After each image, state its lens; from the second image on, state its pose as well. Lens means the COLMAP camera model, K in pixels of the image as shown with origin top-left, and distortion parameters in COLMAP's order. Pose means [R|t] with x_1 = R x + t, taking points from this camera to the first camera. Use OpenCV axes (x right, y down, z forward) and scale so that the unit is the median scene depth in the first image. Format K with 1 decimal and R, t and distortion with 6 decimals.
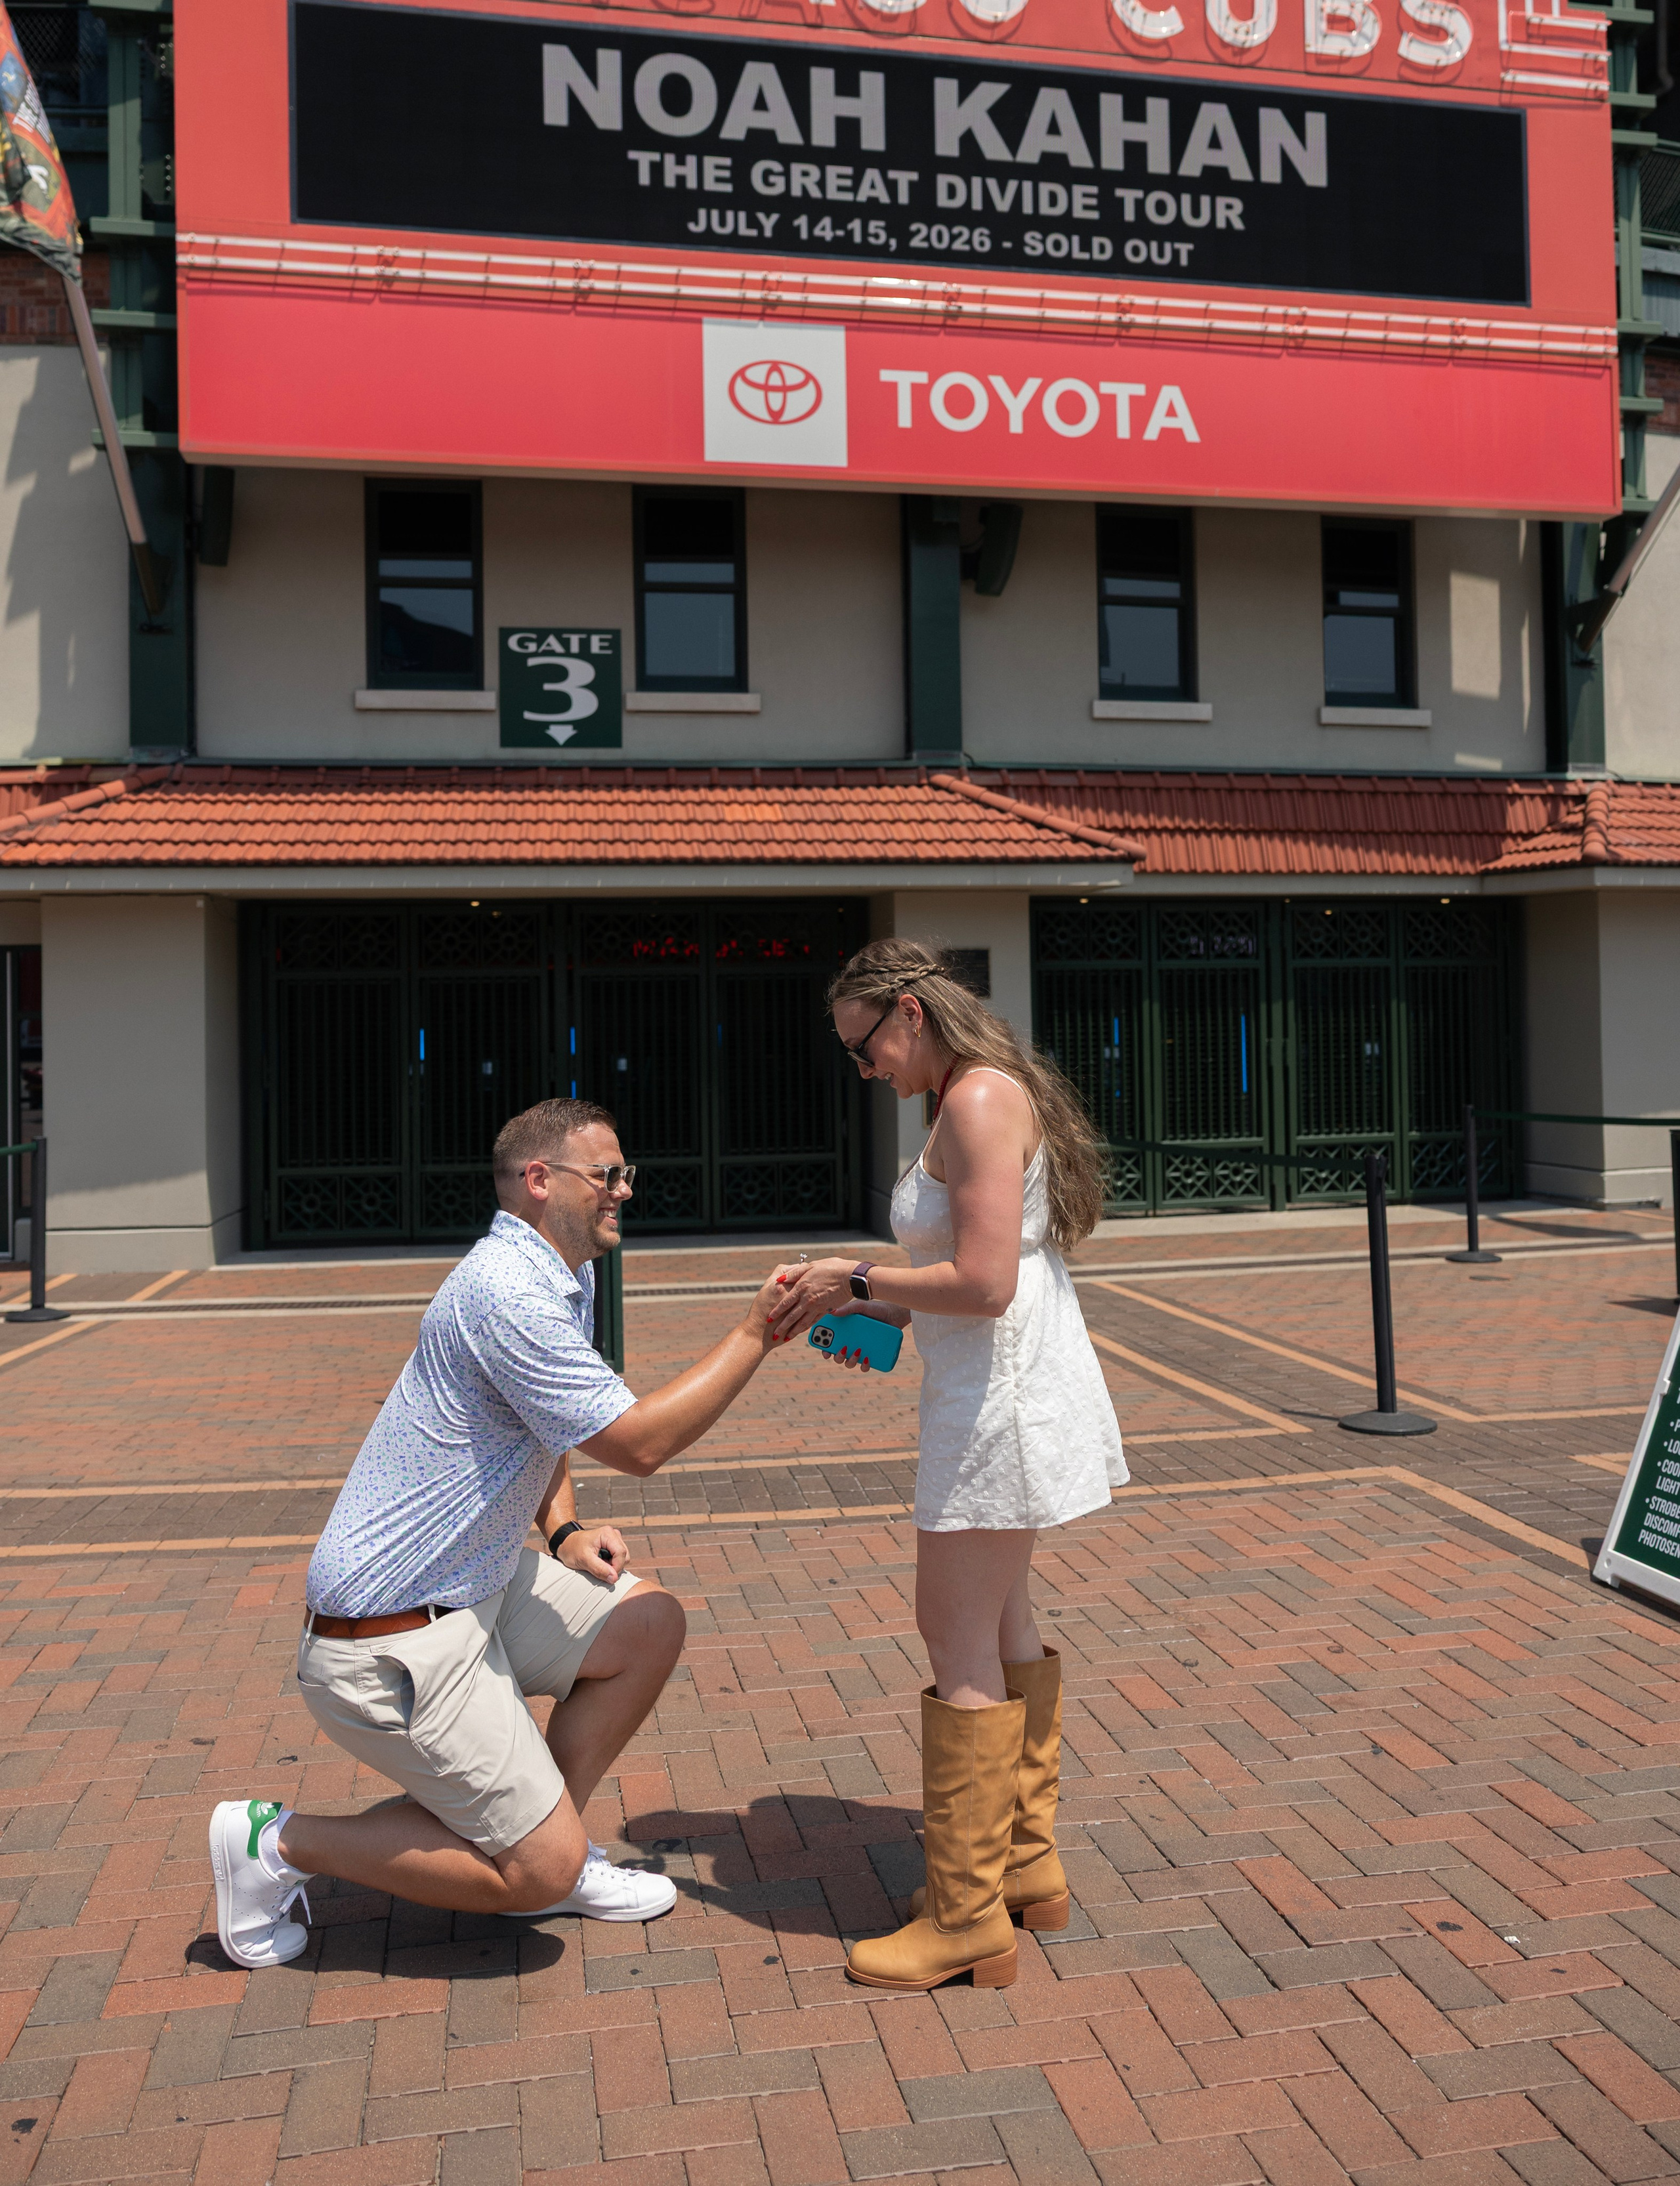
lens RADIAL K [[1704.2, 0, 851.2], [0, 1704.2, 970.3], [0, 0, 1]] dist [-0.001898, 0.009501]
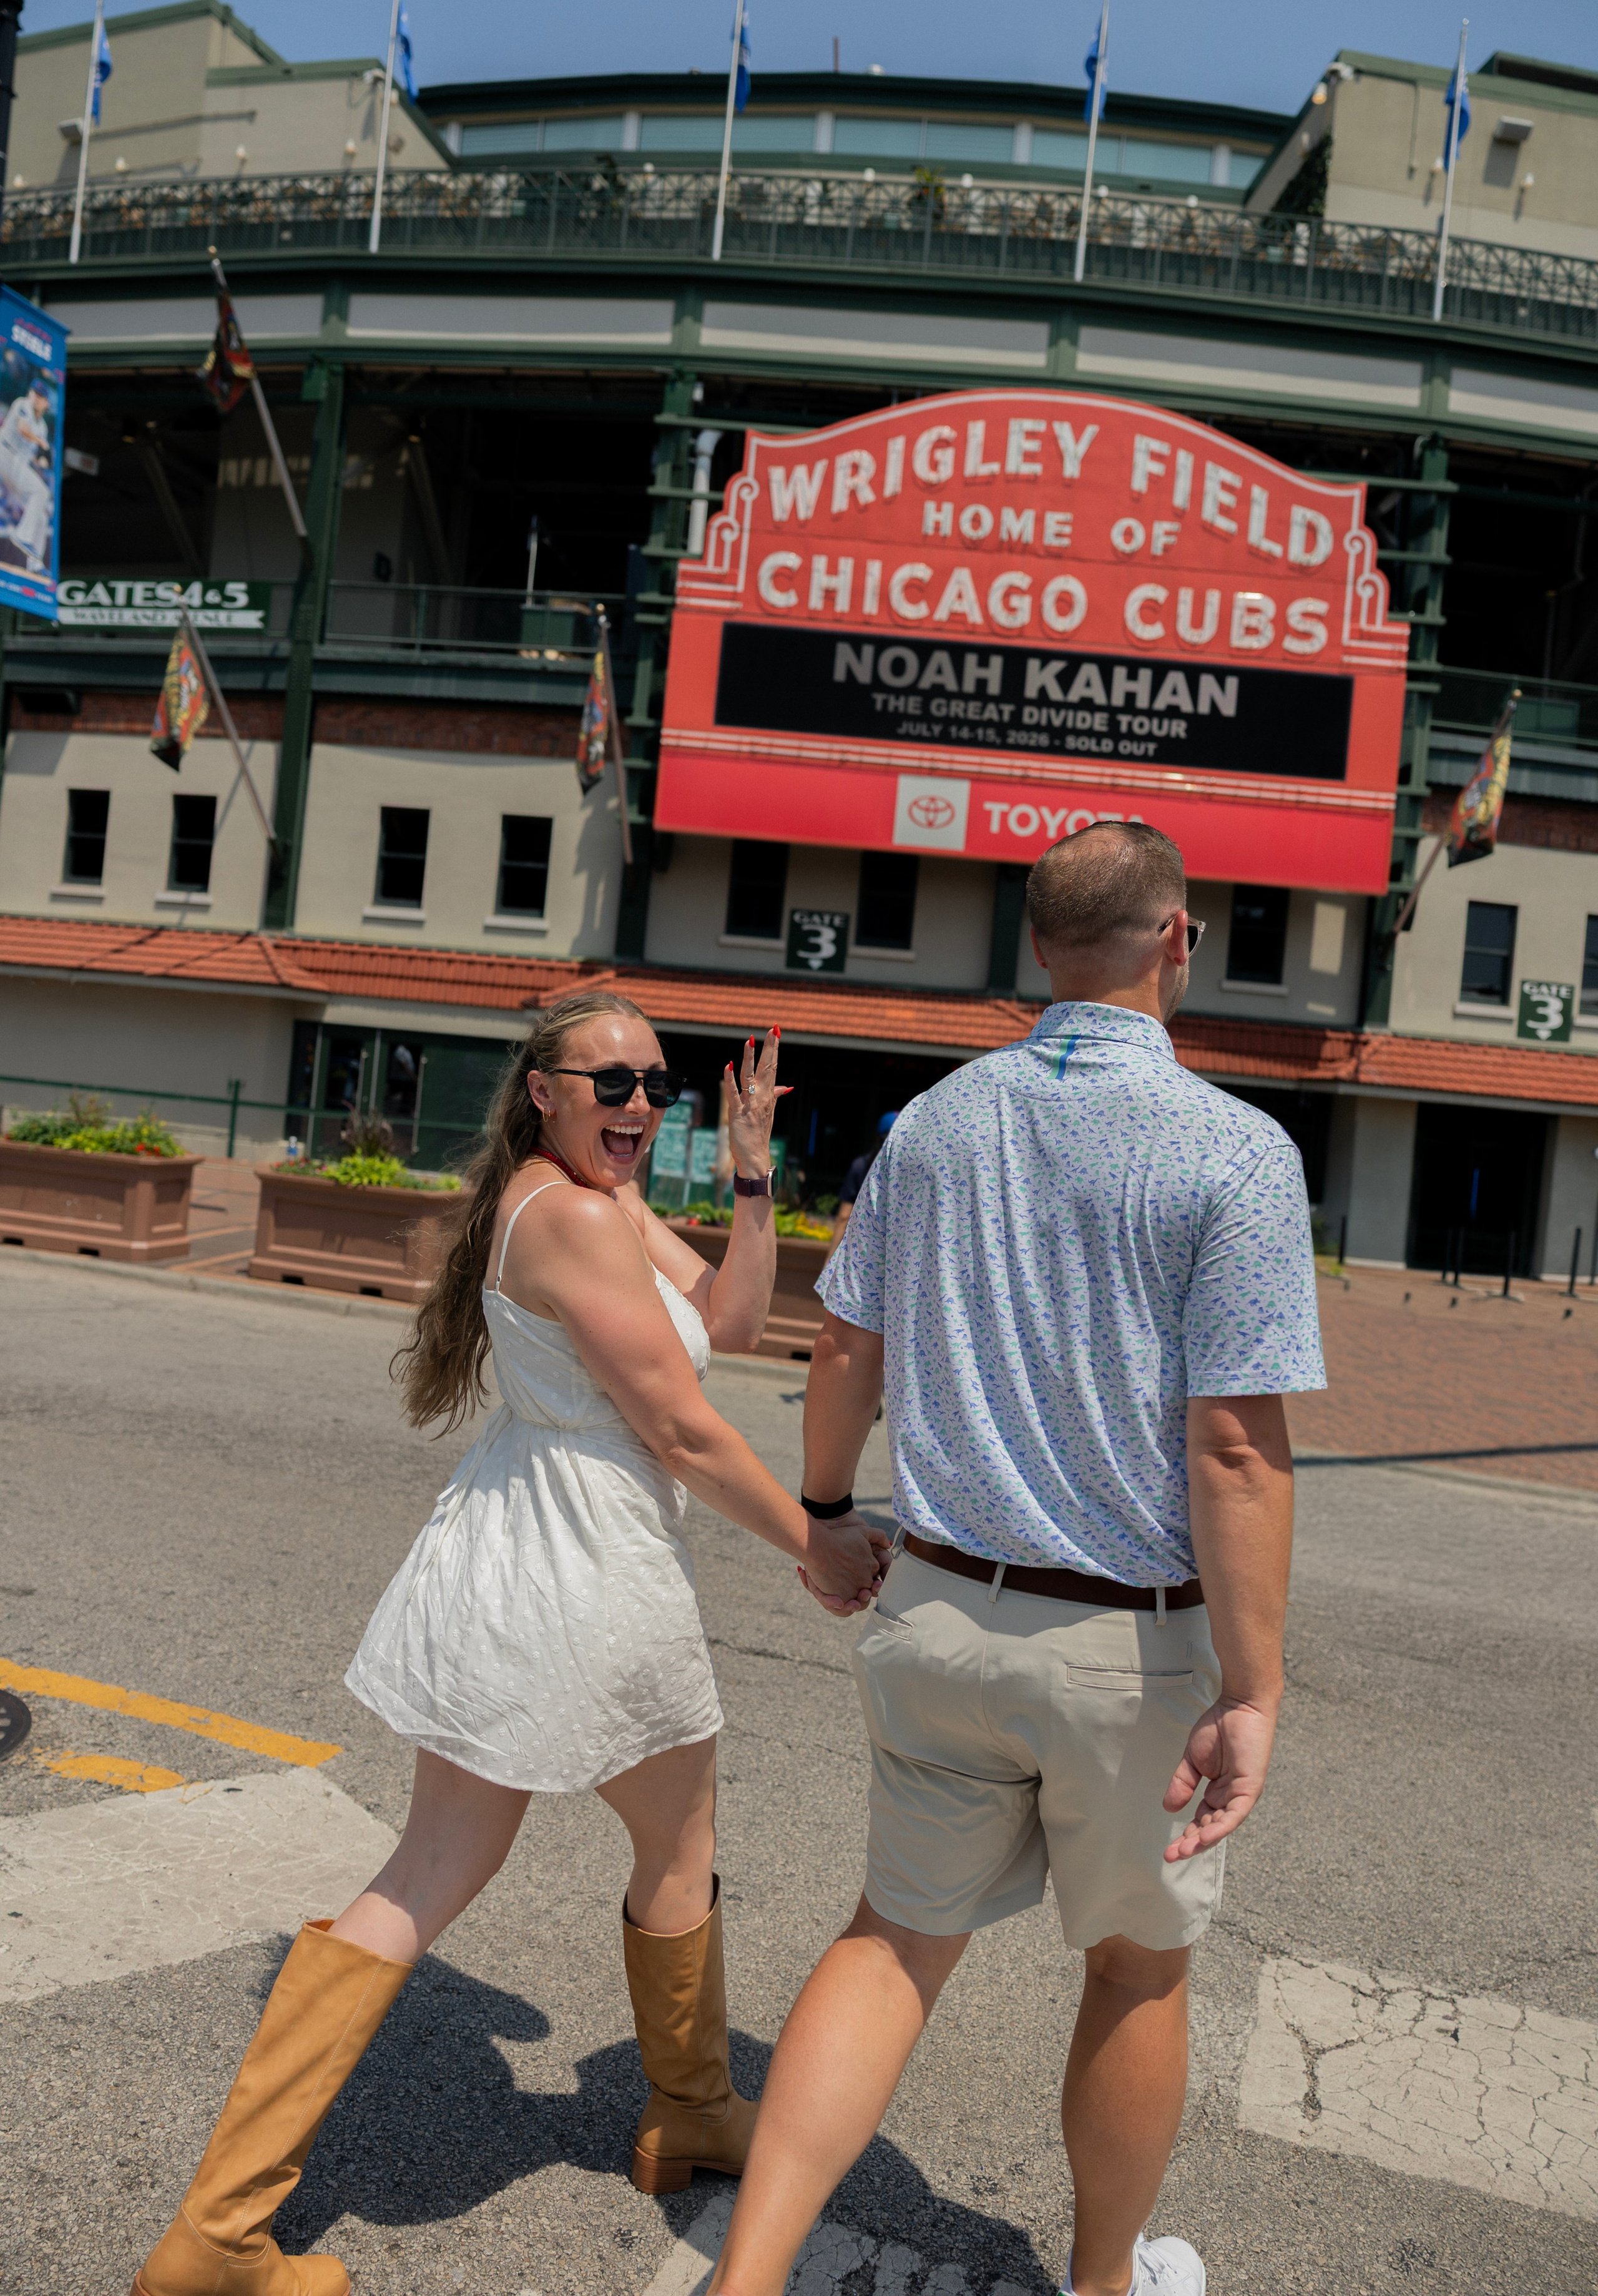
lens RADIAL K [[1478.2, 0, 851.4], [0, 1478.2, 1056.7], [0, 0, 1]] dist [0.007119, 0.000600]
pose [[0.979293, 0.102412, -0.174636, 0.199120], [-0.103931, 0.994584, 0.000449, -0.036113], [0.173736, 0.017711, 0.984633, -0.753737]]
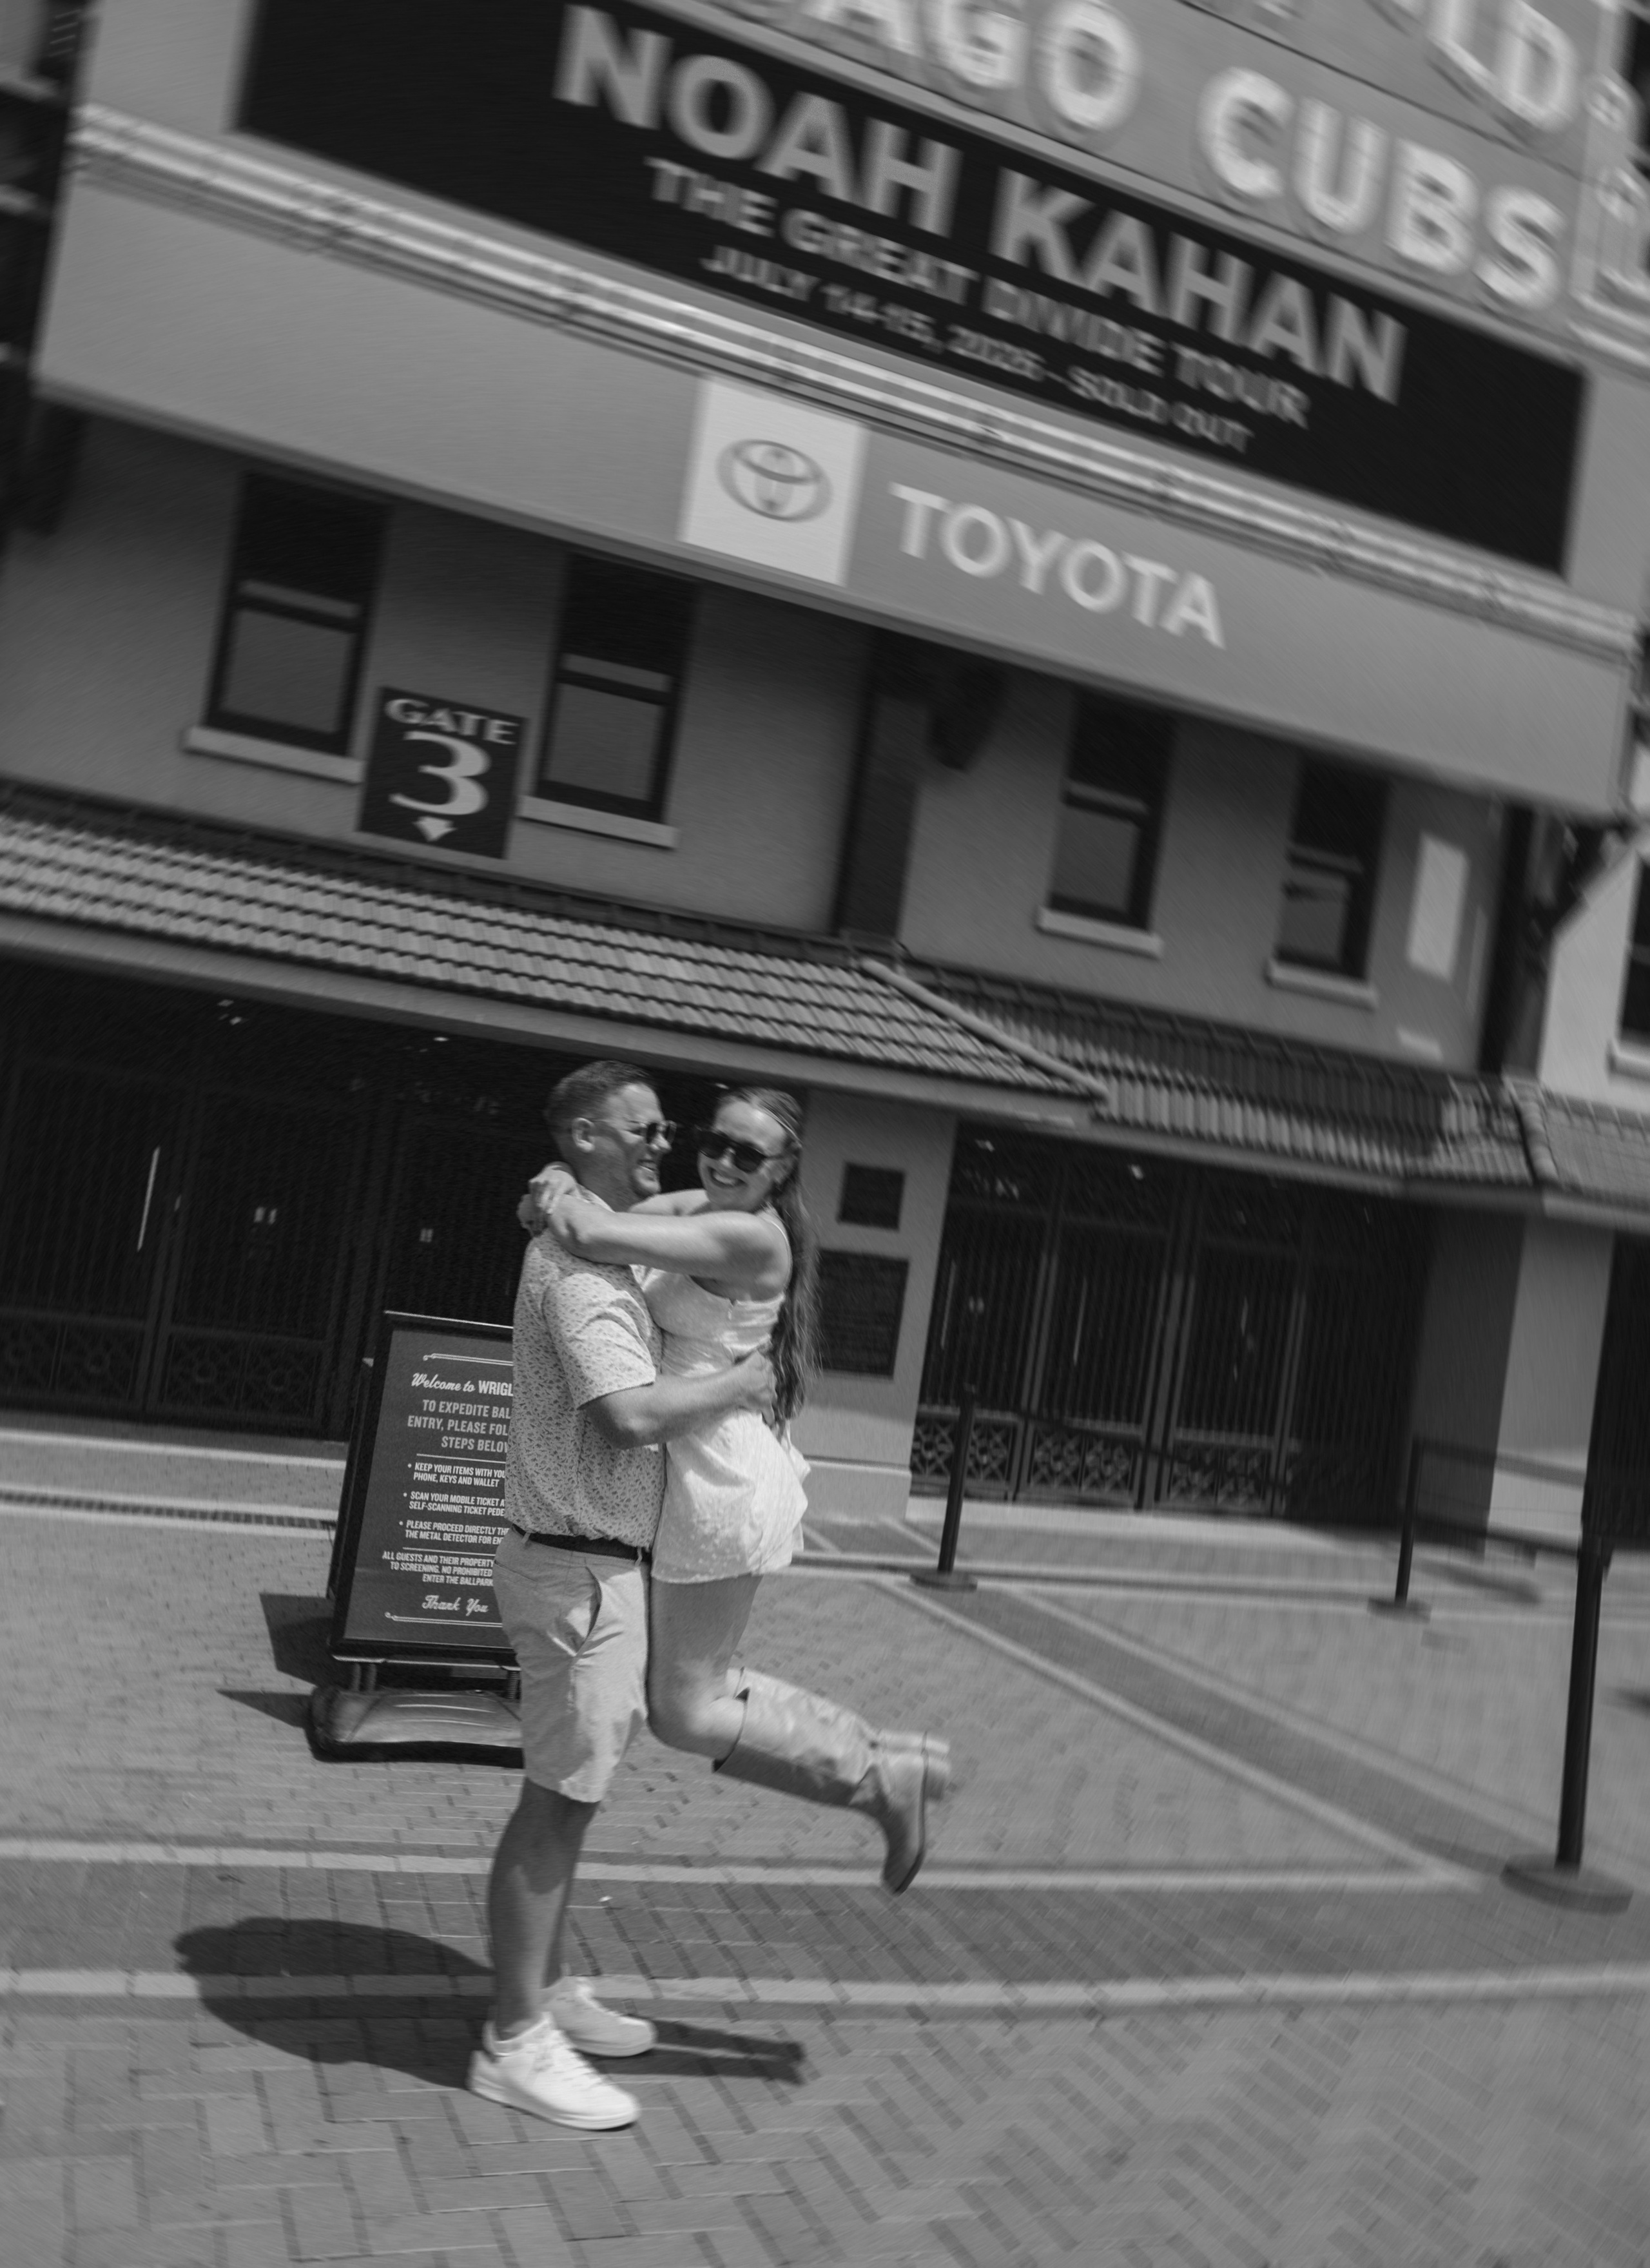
lens RADIAL K [[1807.0, 0, 844.7], [0, 1807.0, 1122.4], [0, 0, 1]] dist [0.005282, 0.006956]
pose [[0.970691, 0.166720, 0.173099, -0.111055], [-0.162976, 0.985983, -0.035724, -0.000160], [-0.176628, 0.006466, 0.984256, 0.114402]]
